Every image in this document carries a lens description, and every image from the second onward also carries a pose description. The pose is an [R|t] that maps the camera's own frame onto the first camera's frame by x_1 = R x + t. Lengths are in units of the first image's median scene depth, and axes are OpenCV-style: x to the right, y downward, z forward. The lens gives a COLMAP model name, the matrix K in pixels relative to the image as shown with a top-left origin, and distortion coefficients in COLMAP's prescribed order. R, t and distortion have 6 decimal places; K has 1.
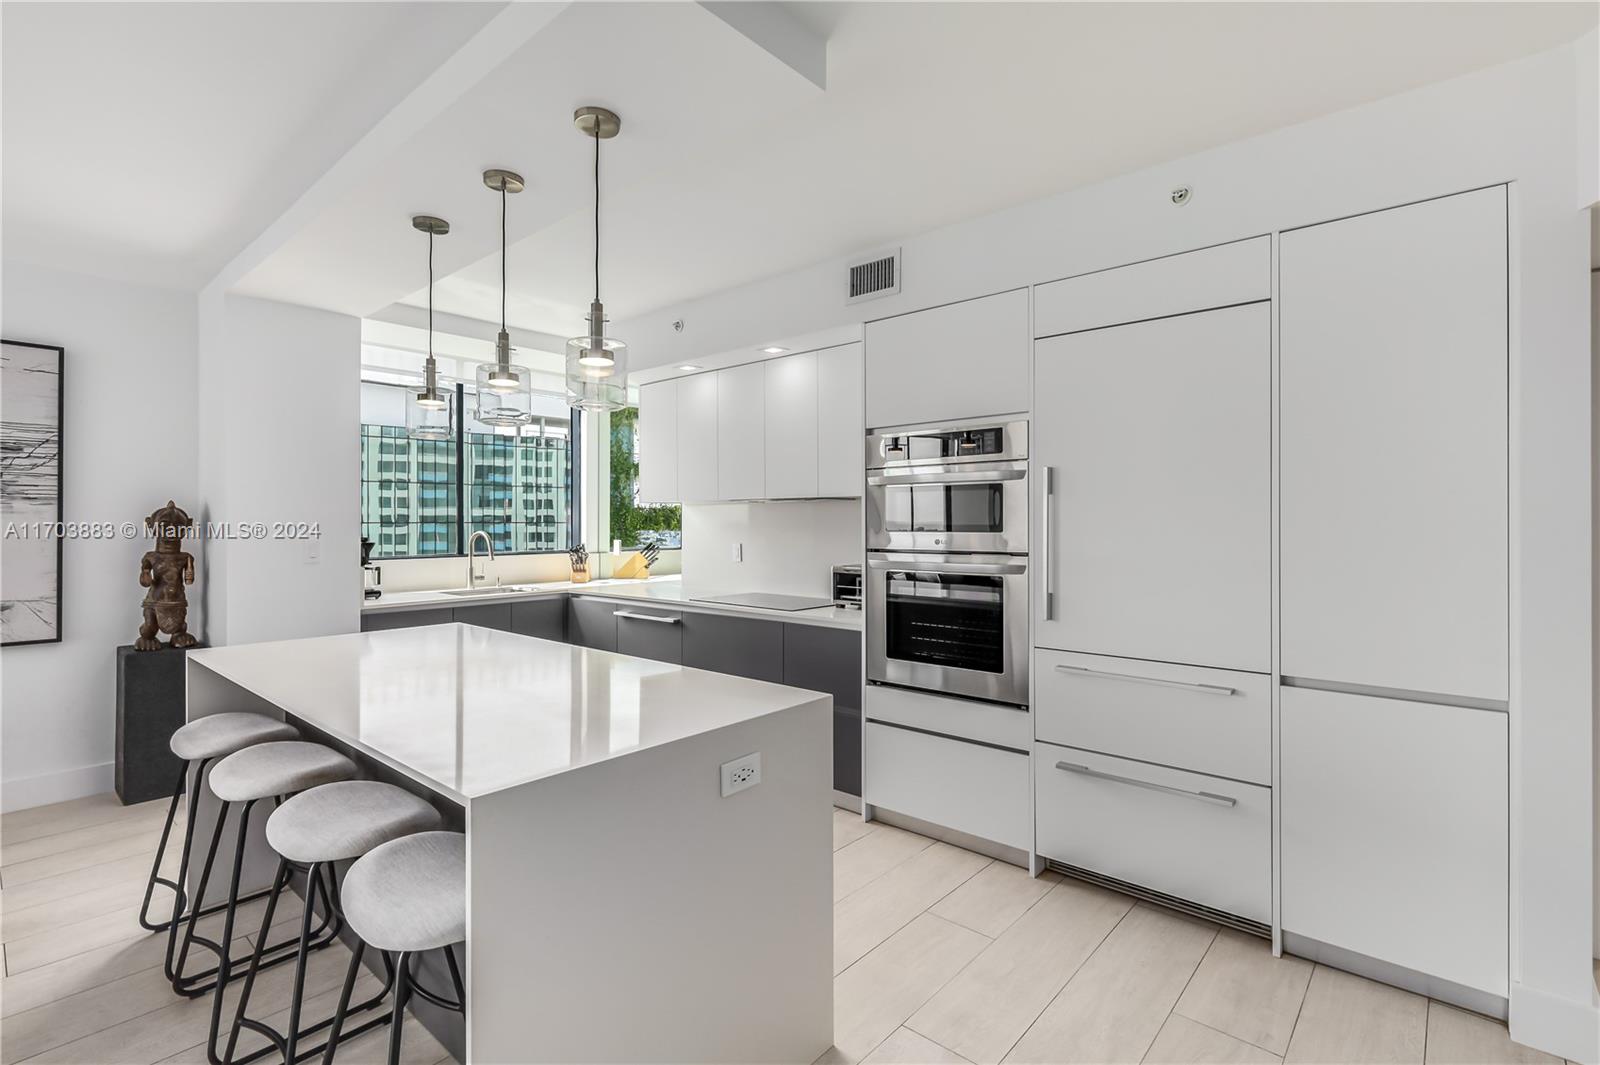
lens RADIAL K [[743.2, 0, 800.1], [0, 743.2, 518.5], [0, 0, 1]] dist [0.000639, 0.000282]
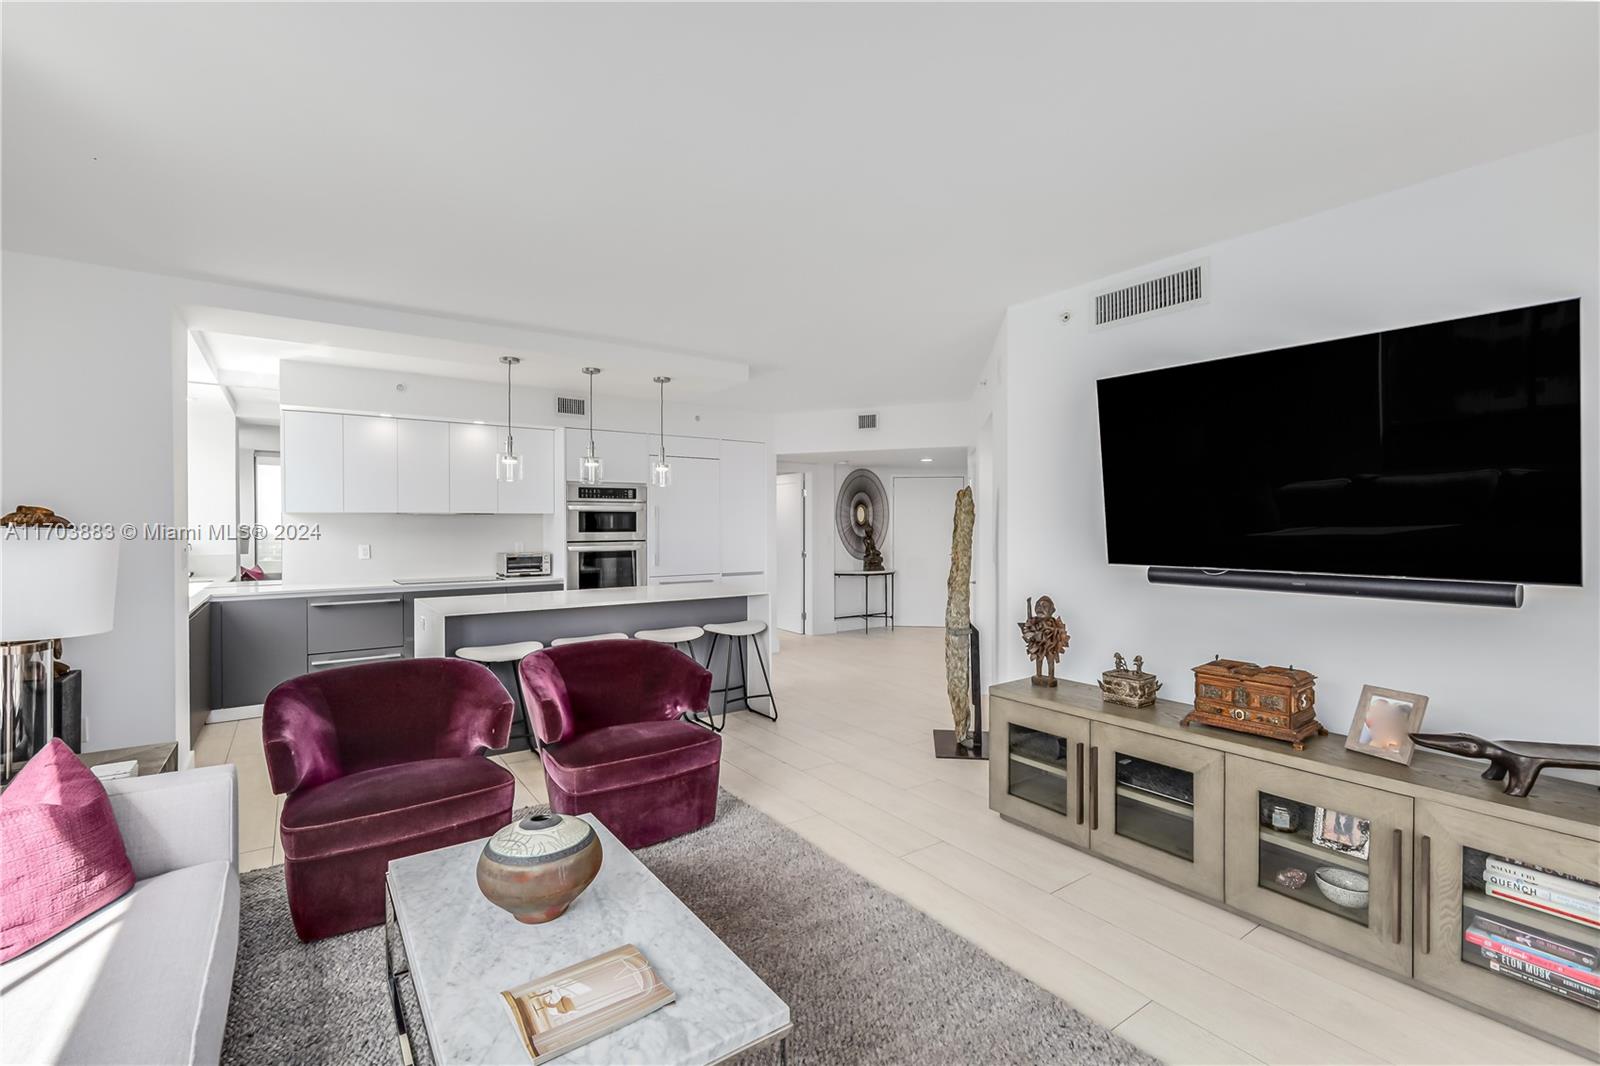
lens RADIAL K [[711.3, 0, 808.1], [0, 711.3, 530.4], [0, 0, 1]] dist [0.001818, 0.000016]
pose [[0.219958, -0.007525, 0.975480, -1.591268], [-0.000570, 0.999969, 0.007843, -0.003354], [-0.975509, -0.002281, 0.219947, -0.049531]]
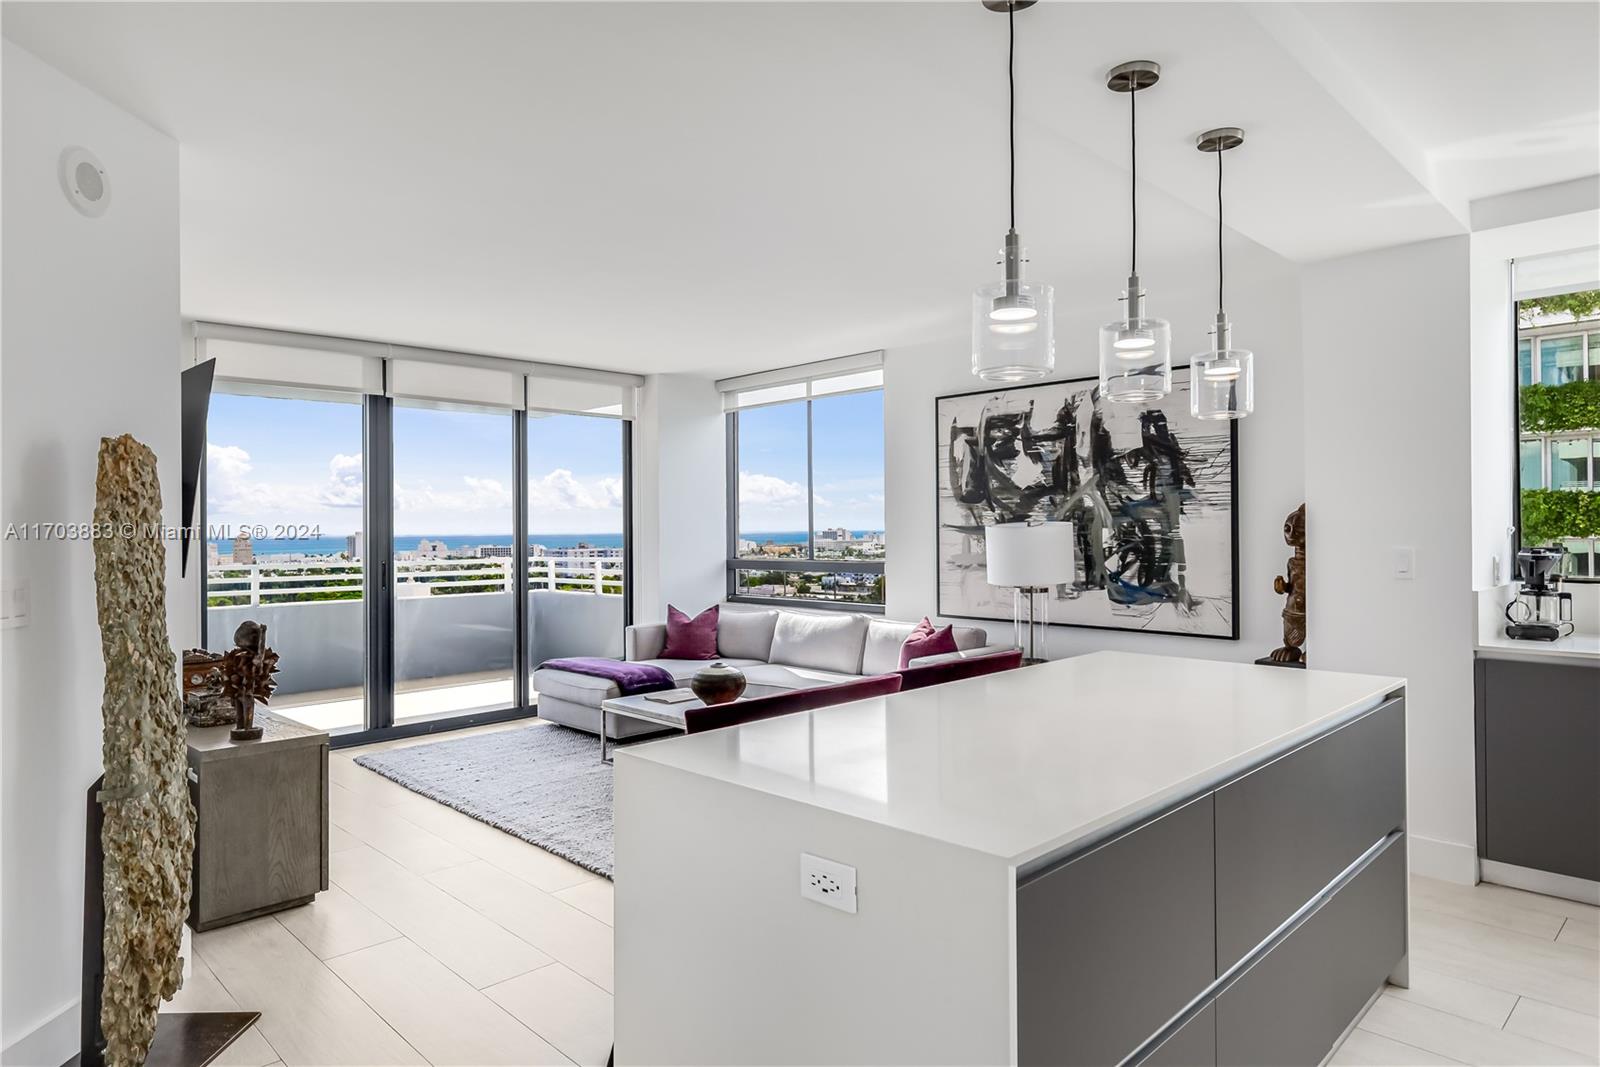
lens RADIAL K [[954.4, 0, 800.4], [0, 954.4, 522.5], [0, 0, 1]] dist [0.000915, 0.000101]
pose [[-0.071458, -0.004286, -0.997434, 0.412082], [0.011012, 0.999926, -0.005085, -0.000134], [0.997383, -0.011347, -0.071405, 0.507980]]
